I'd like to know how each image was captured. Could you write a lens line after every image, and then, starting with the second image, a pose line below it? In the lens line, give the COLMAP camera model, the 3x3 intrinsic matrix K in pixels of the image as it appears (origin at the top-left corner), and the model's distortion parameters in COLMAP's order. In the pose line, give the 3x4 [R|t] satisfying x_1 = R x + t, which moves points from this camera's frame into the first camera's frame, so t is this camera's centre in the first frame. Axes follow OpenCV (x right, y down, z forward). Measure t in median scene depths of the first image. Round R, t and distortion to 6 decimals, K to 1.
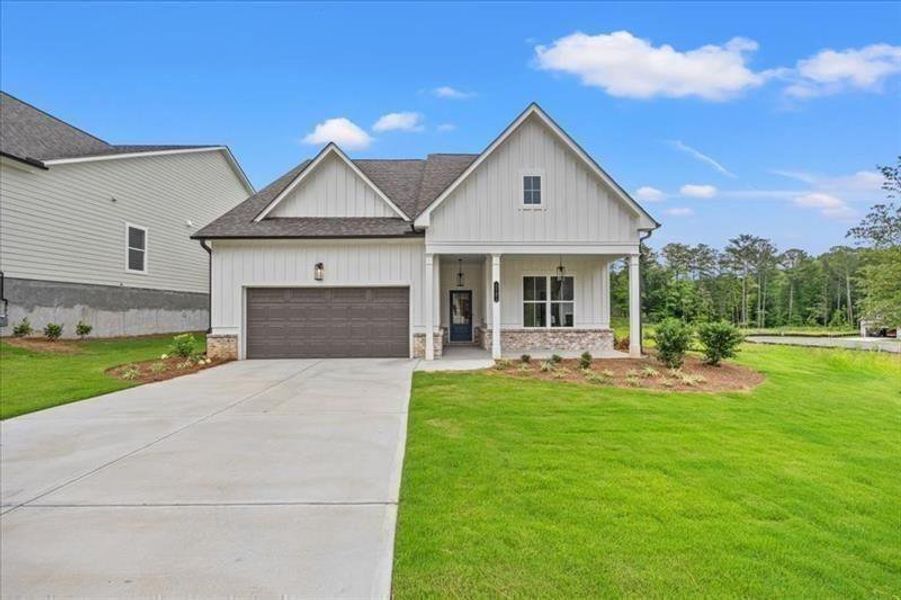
lens RADIAL K [[369.0, 0, 452.2], [0, 369.0, 311.8], [0, 0, 1]] dist [-0.001688, -0.000011]
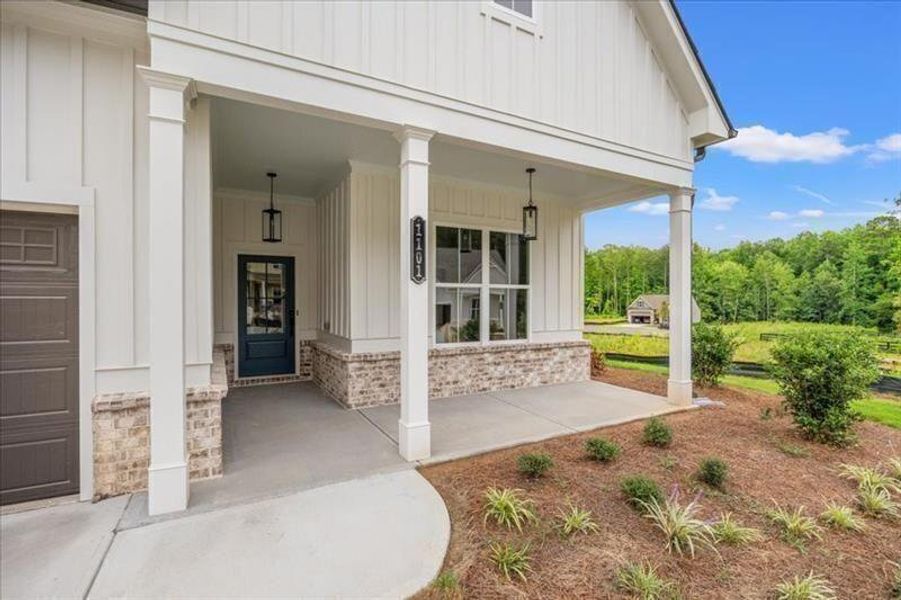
lens RADIAL K [[427.3, 0, 453.0], [0, 427.3, 304.6], [0, 0, 1]] dist [-0.005710, -0.000137]
pose [[0.882051, 0.002668, 0.471147, -0.024854], [-0.008743, 0.999904, 0.010706, -0.010420], [-0.471073, -0.013562, 0.881990, 0.606386]]
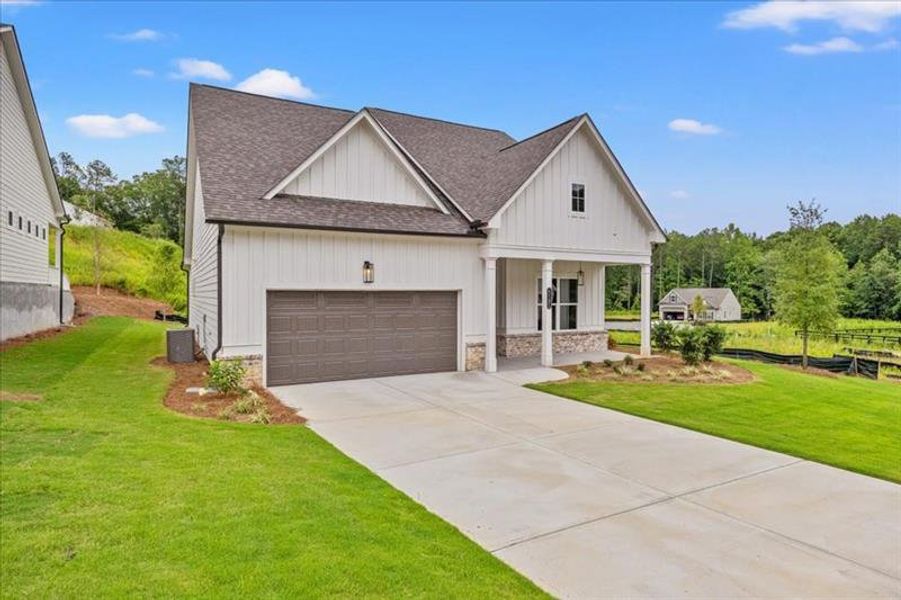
lens RADIAL K [[516.1, 0, 450.5], [0, 516.1, 300.0], [0, 0, 1]] dist [-0.004274, -0.001088]
pose [[0.884477, -0.000822, 0.466584, -0.692519], [-0.007406, 0.999848, 0.015801, -0.063671], [-0.466526, -0.017432, 0.884336, -0.086587]]
